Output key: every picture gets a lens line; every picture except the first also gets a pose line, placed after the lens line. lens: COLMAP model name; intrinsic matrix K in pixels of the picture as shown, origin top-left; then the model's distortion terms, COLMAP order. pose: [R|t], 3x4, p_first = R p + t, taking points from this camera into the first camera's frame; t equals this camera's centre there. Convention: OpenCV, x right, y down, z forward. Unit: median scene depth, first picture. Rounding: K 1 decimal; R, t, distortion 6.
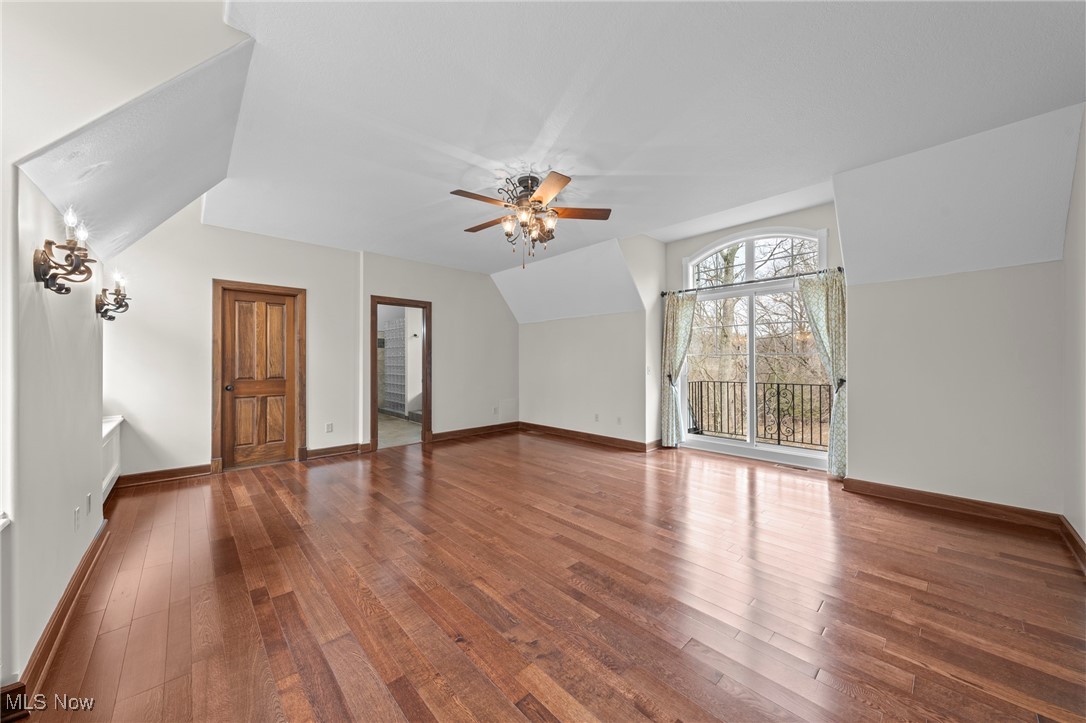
lens RADIAL K [[378.2, 0, 543.0], [0, 378.2, 361.5], [0, 0, 1]] dist [-0.000291, 0.000006]
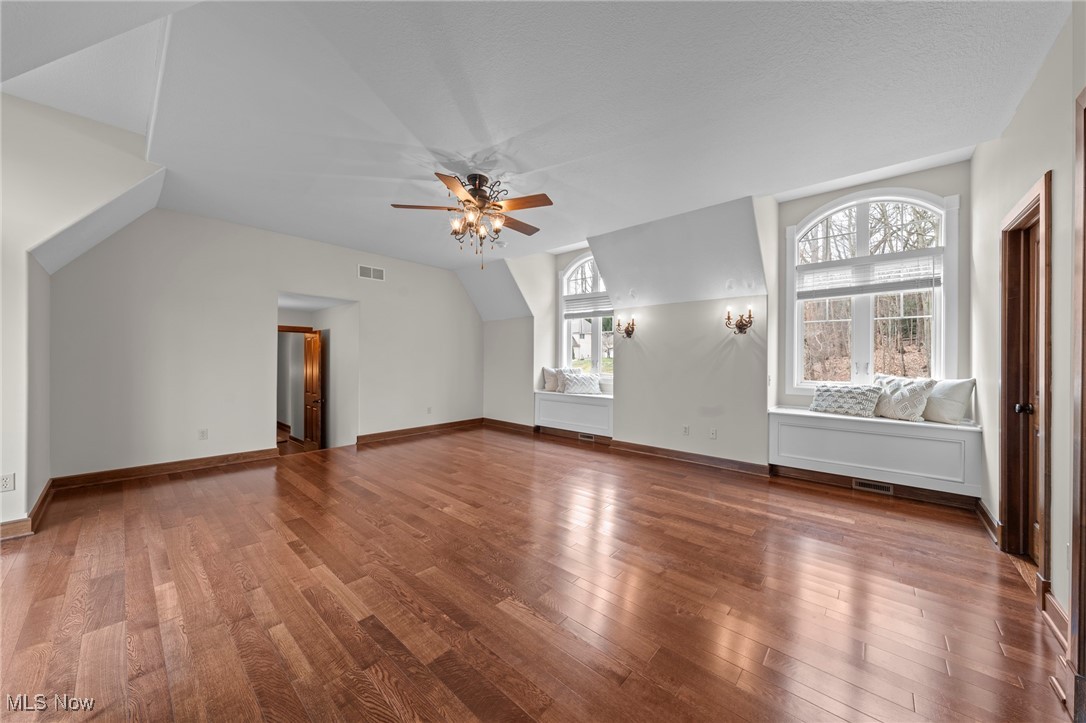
lens RADIAL K [[378.2, 0, 543.0], [0, 378.2, 361.5], [0, 0, 1]] dist [-0.000291, 0.000006]
pose [[-0.995740, -0.004389, -0.092104, -0.120308], [-0.005200, 0.999950, 0.008573, 0.000641], [0.092062, 0.009016, -0.995712, 2.040498]]
